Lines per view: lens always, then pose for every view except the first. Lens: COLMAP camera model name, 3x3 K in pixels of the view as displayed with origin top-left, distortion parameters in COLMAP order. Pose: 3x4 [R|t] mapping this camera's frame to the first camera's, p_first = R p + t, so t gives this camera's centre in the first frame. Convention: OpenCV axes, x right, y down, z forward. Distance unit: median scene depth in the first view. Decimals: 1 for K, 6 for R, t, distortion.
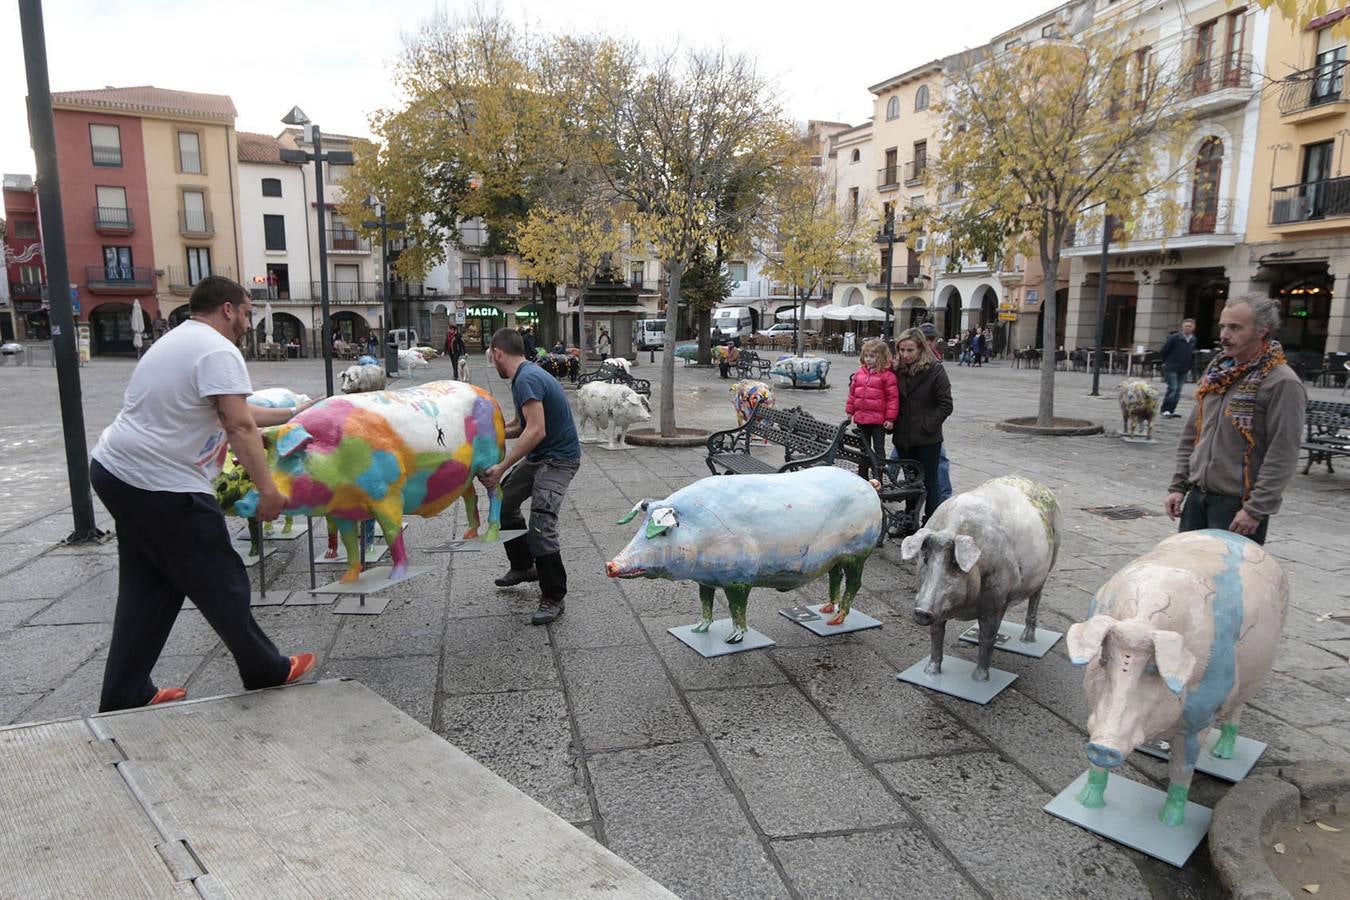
lens RADIAL K [[843.8, 0, 664.9], [0, 843.8, 448.8], [0, 0, 1]] dist [-0.017877, 0.007176]
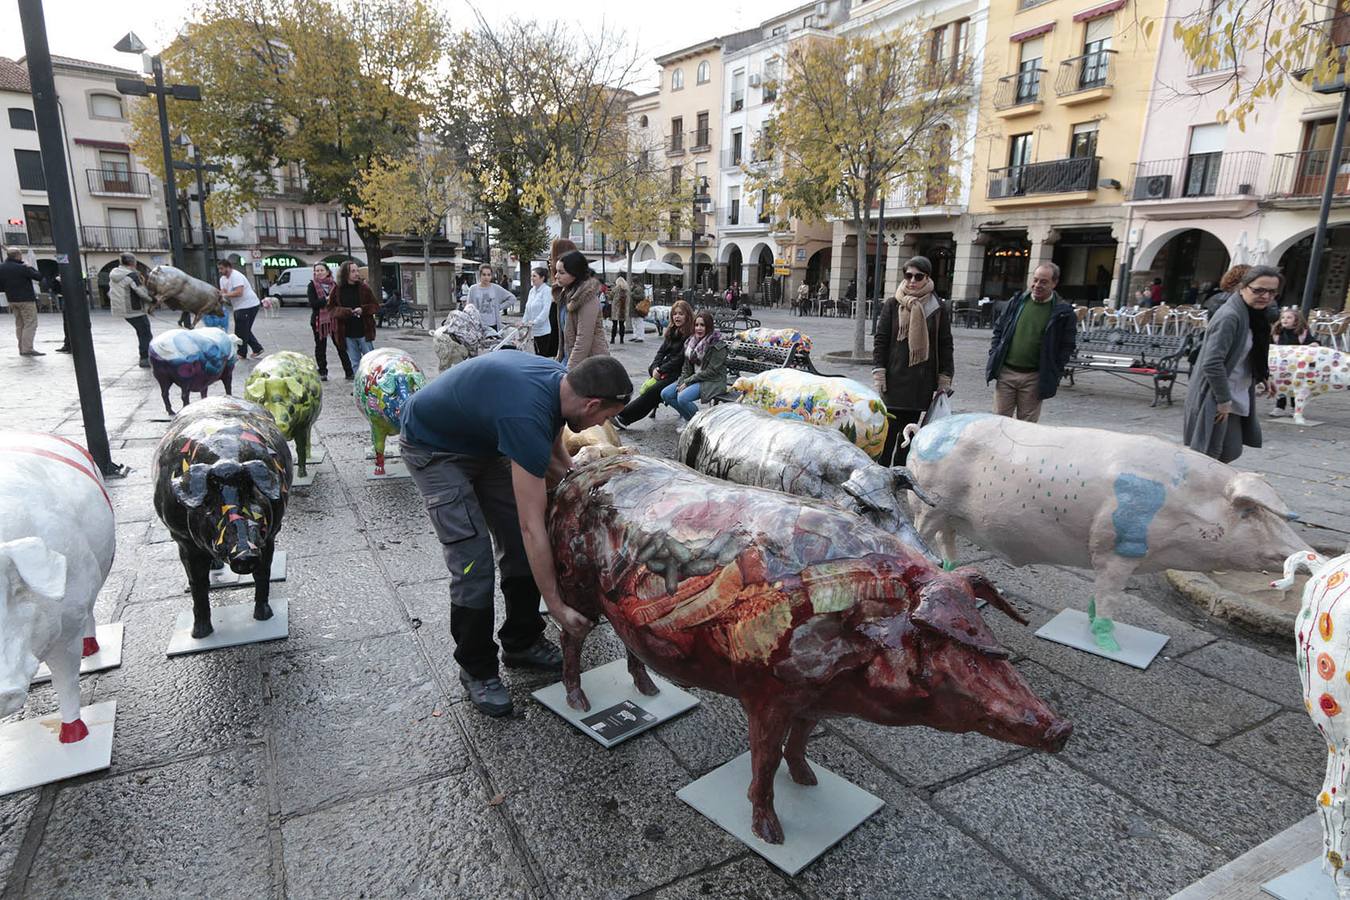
lens RADIAL K [[775.4, 0, 662.3], [0, 775.4, 458.2], [0, 0, 1]] dist [-0.014691, 0.003768]
pose [[0.962432, -0.052199, 0.266459, -0.053334], [0.030697, 0.995973, 0.084235, 0.005952], [-0.269783, -0.072891, 0.960158, -0.010453]]
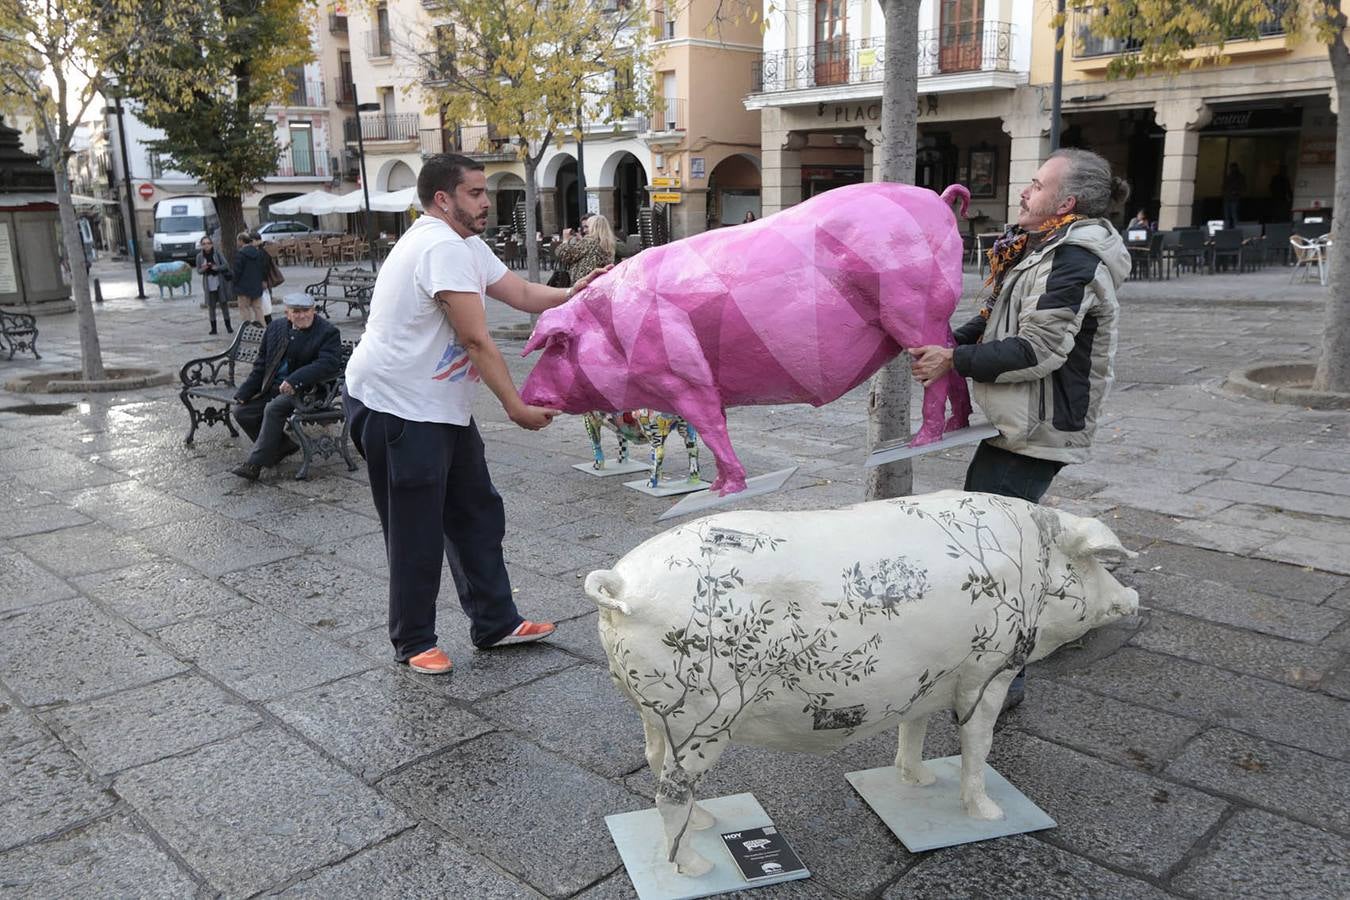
lens RADIAL K [[1072.6, 0, 633.9], [0, 1072.6, 418.5], [0, 0, 1]] dist [-0.015392, 0.024021]
pose [[0.844375, -0.128323, 0.520158, -0.091885], [0.110693, 0.991729, 0.064972, -0.037740], [-0.524193, 0.002717, 0.851595, 0.267407]]
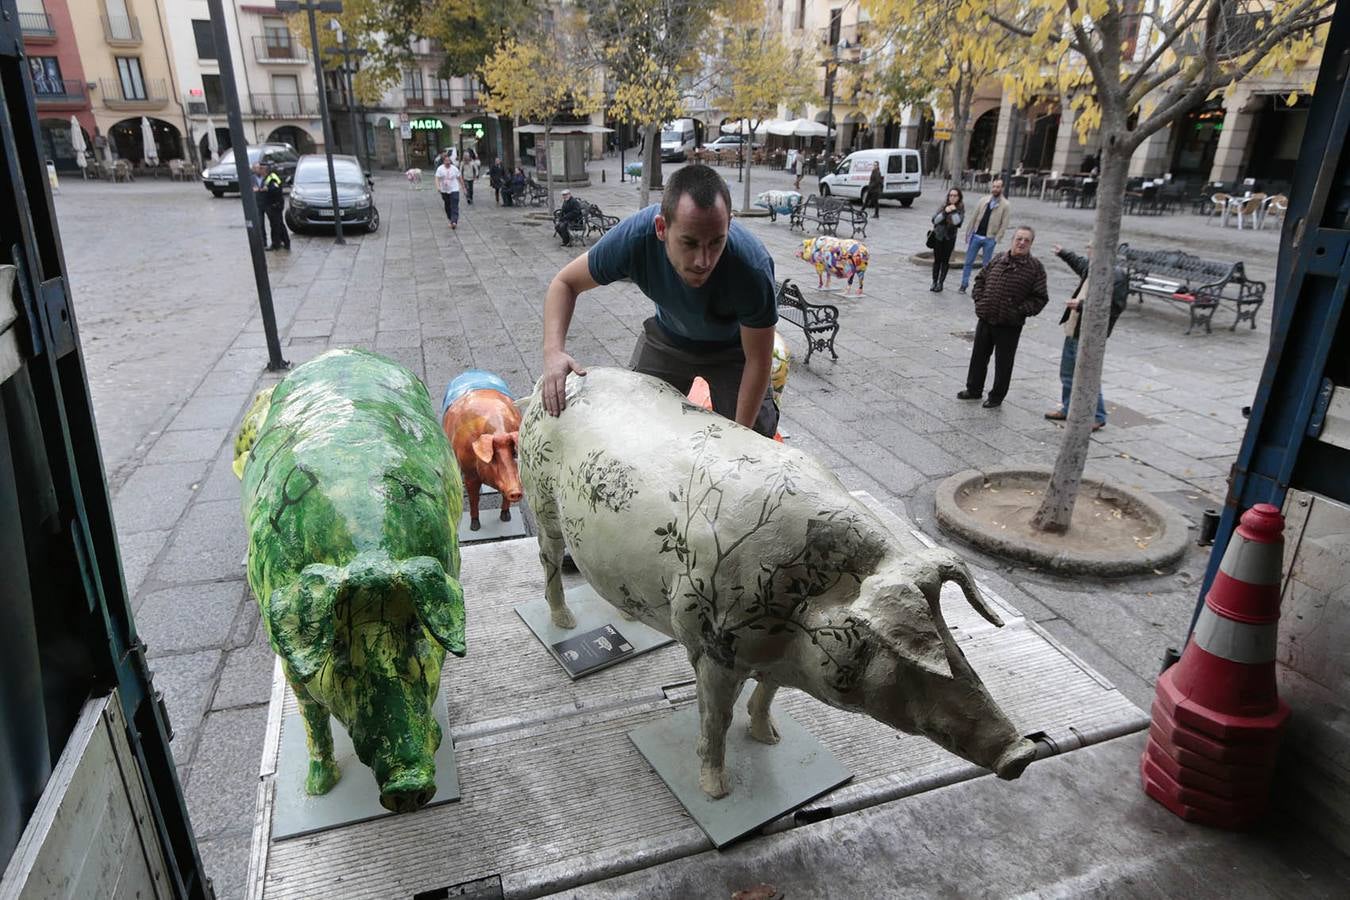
lens RADIAL K [[843.8, 0, 646.9], [0, 843.8, 465.7], [0, 0, 1]] dist [-0.017877, 0.007176]
pose [[0.998561, -0.021209, 0.049250, -0.020765], [0.008674, 0.970245, 0.241970, -0.014209], [-0.052916, -0.241195, 0.969033, -0.094107]]
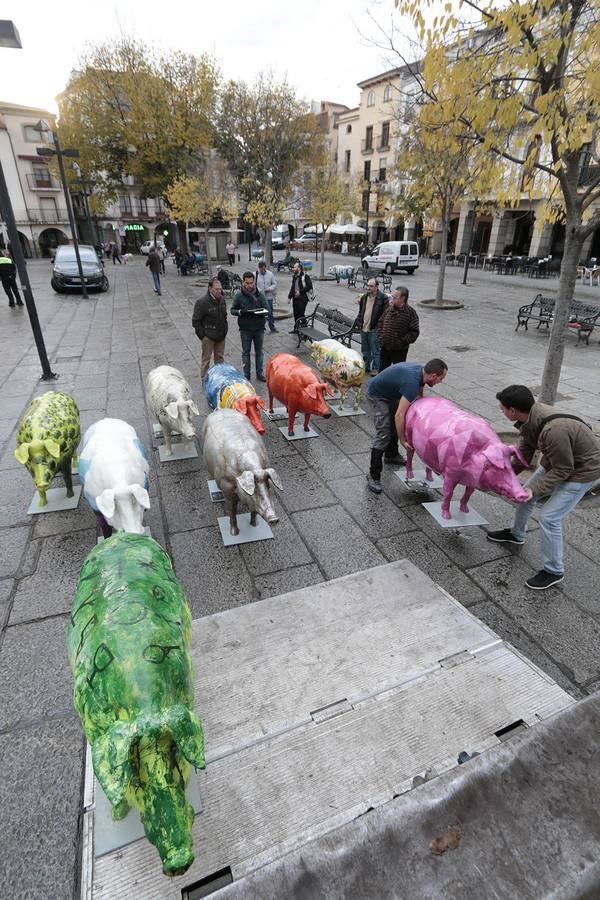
lens RADIAL K [[458.1, 0, 301.6], [0, 458.1, 446.9], [0, 0, 1]] dist [-0.018456, 0.003256]
pose [[0.990773, -0.057894, 0.122542, -0.025888], [0.018341, 0.953130, 0.302005, -0.015200], [-0.134283, -0.296971, 0.945398, -0.071306]]
